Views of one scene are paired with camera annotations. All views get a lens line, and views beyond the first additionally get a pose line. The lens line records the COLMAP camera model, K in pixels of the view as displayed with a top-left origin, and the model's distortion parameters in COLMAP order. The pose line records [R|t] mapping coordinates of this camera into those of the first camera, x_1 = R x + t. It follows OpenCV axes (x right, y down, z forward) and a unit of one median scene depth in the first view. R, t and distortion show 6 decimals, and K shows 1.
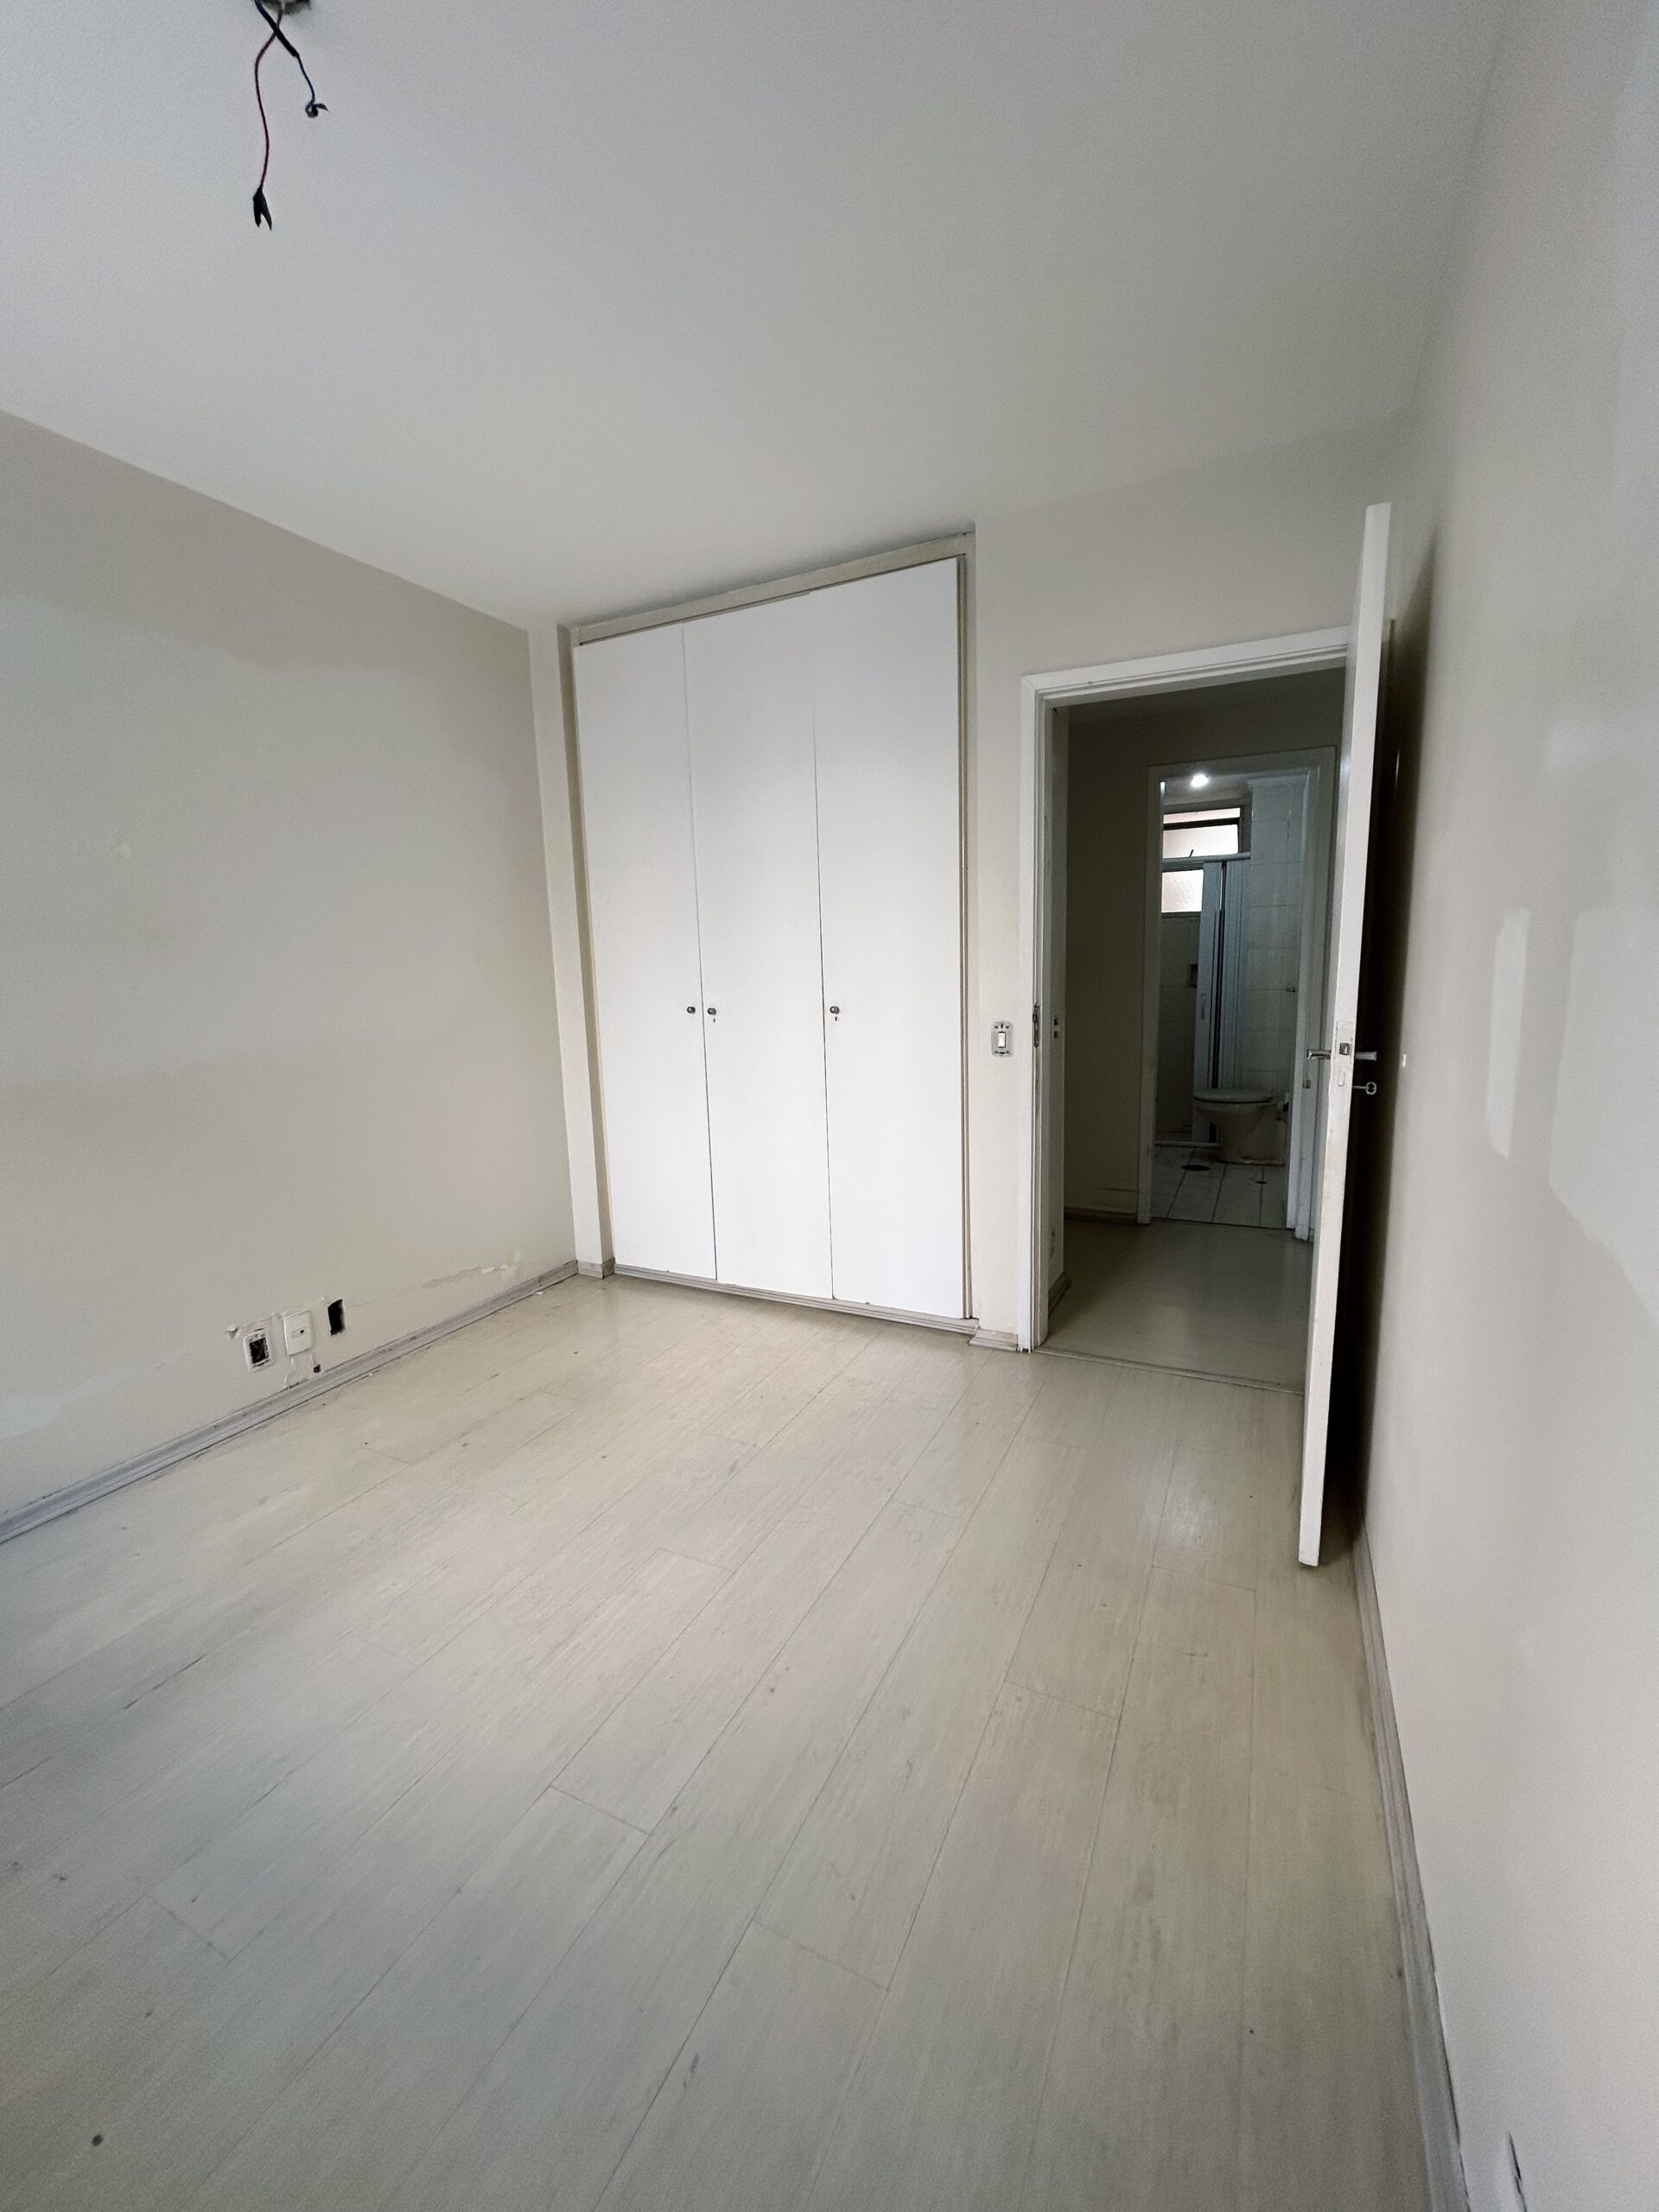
lens RADIAL K [[896.4, 0, 832.4], [0, 896.4, 1108.6], [0, 0, 1]] dist [0.001719, -0.000053]
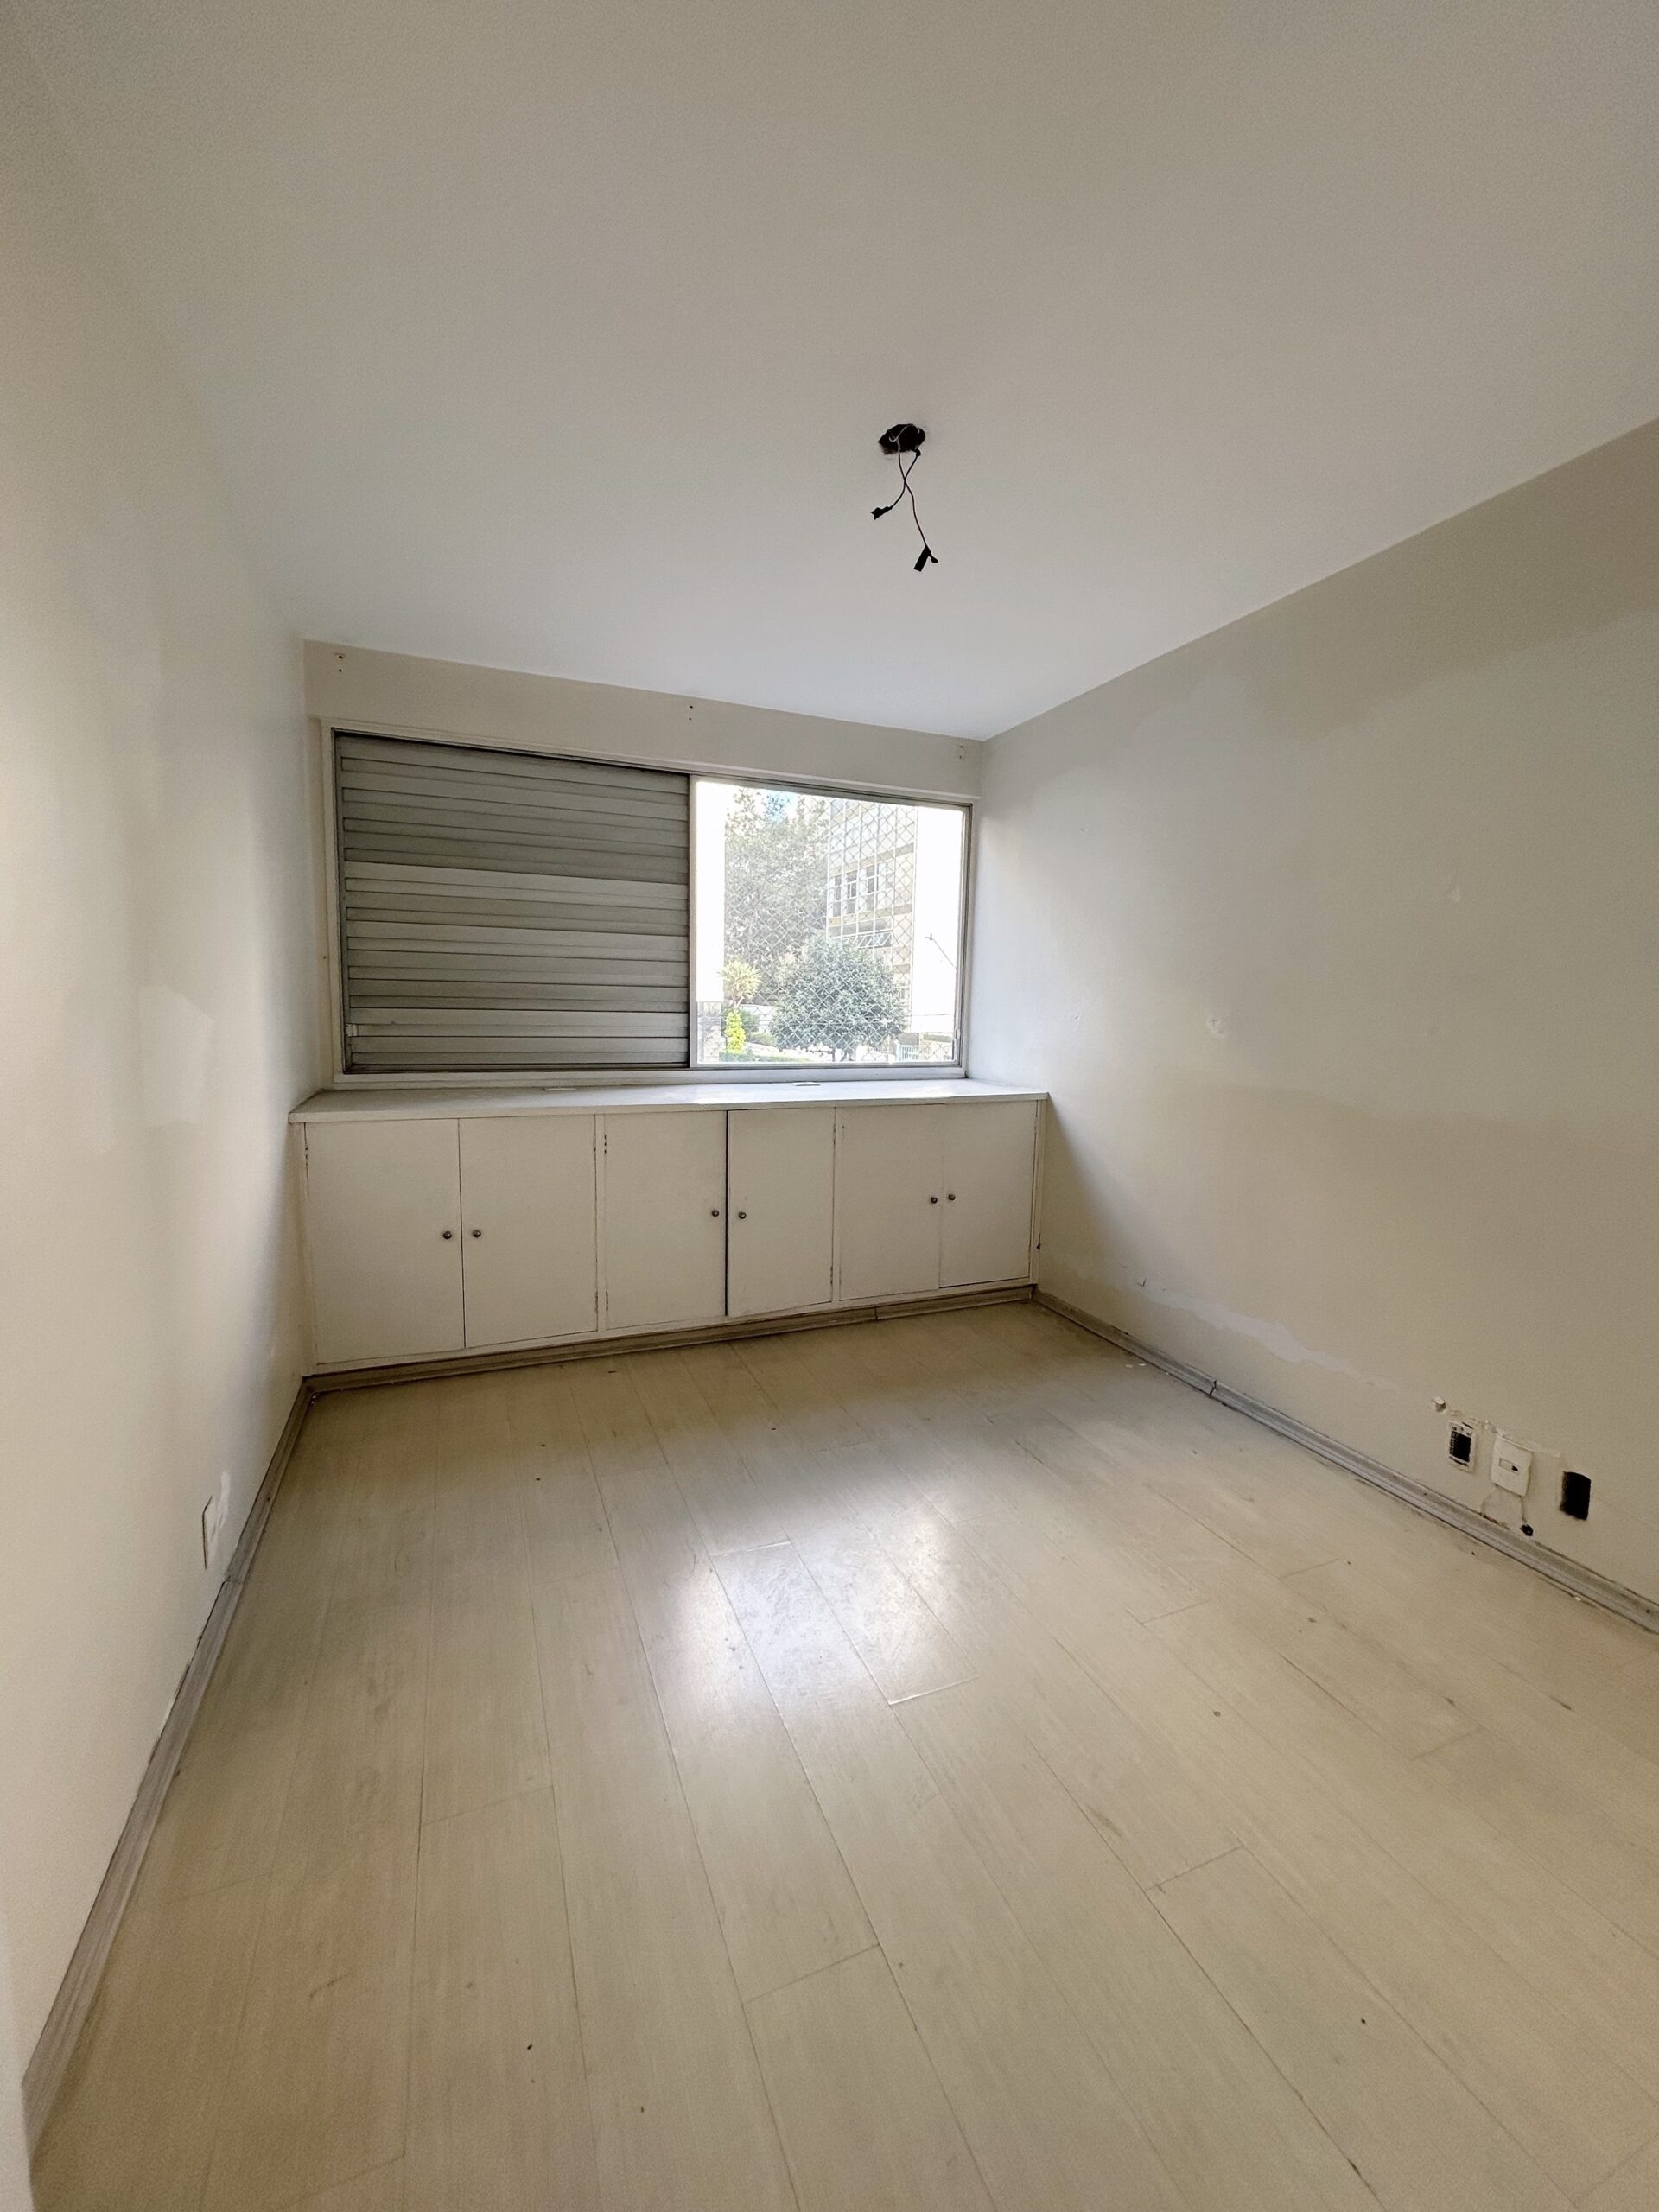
lens RADIAL K [[896.4, 0, 832.4], [0, 896.4, 1108.6], [0, 0, 1]] dist [0.001719, -0.000053]
pose [[-0.662077, 0.104270, -0.742147, 0.413537], [-0.124692, 0.961145, 0.246278, -0.201748], [0.738990, 0.255595, -0.623350, 1.084427]]
